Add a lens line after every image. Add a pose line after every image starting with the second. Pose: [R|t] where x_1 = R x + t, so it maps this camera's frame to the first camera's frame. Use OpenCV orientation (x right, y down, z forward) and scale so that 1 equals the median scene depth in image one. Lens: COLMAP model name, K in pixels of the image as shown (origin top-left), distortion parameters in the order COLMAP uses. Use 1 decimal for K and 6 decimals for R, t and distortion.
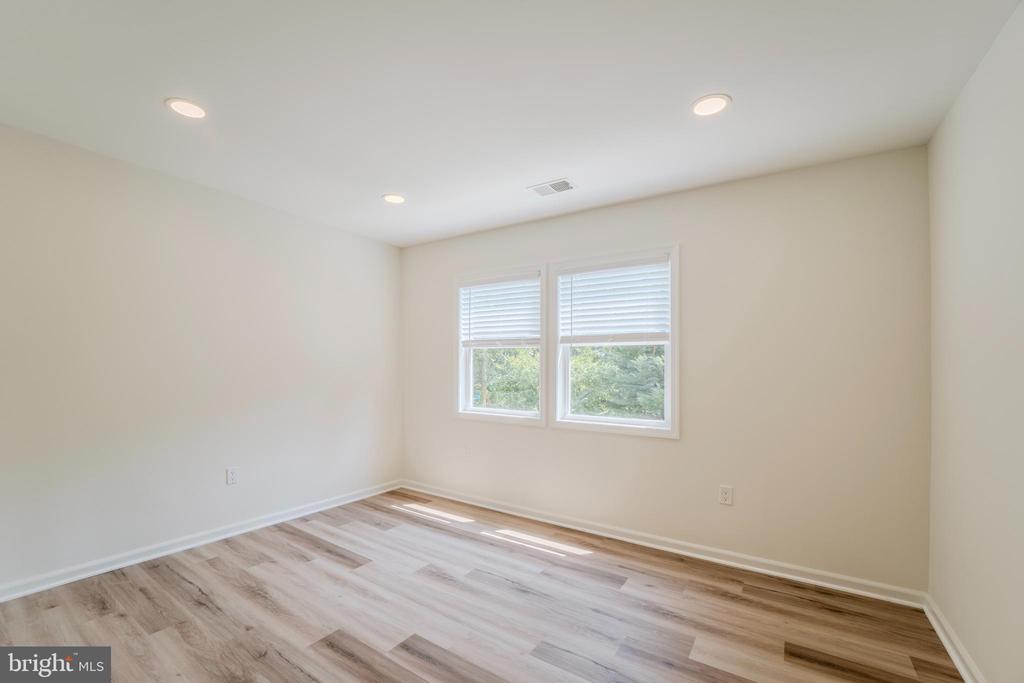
lens RADIAL K [[424.2, 0, 505.3], [0, 424.2, 370.4], [0, 0, 1]] dist [-0.022440, 0.001565]
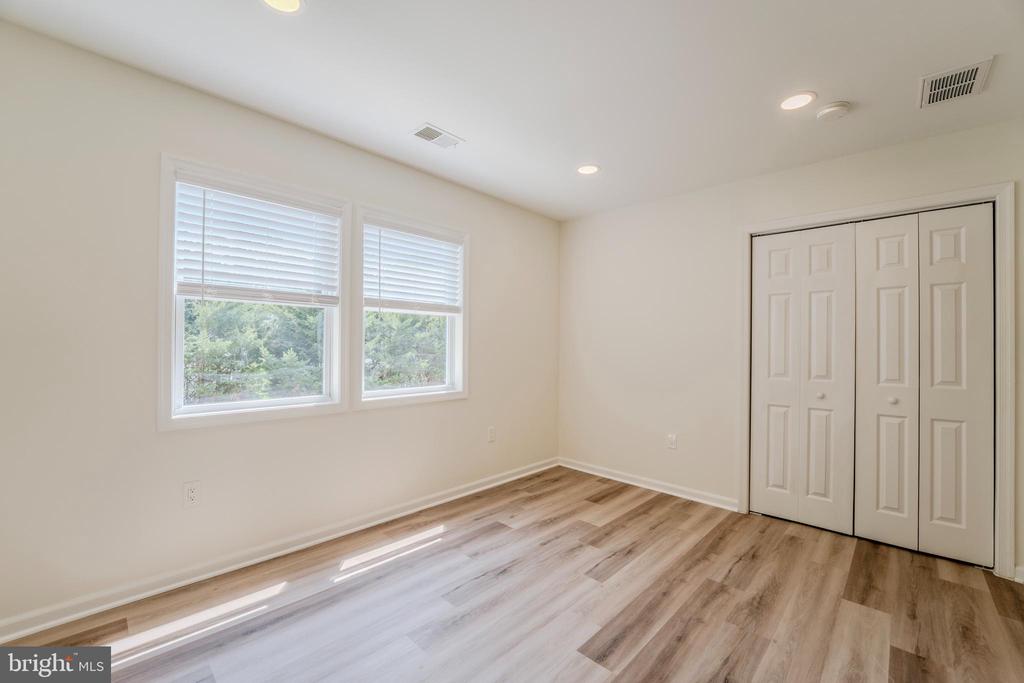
lens RADIAL K [[424.2, 0, 512.2], [0, 424.2, 339.9], [0, 0, 1]] dist [-0.022440, 0.001565]
pose [[0.171934, 0.002588, 0.985105, -0.736549], [-0.001398, 0.999996, -0.002383, 0.003580], [-0.985108, -0.000967, 0.171937, 0.678239]]
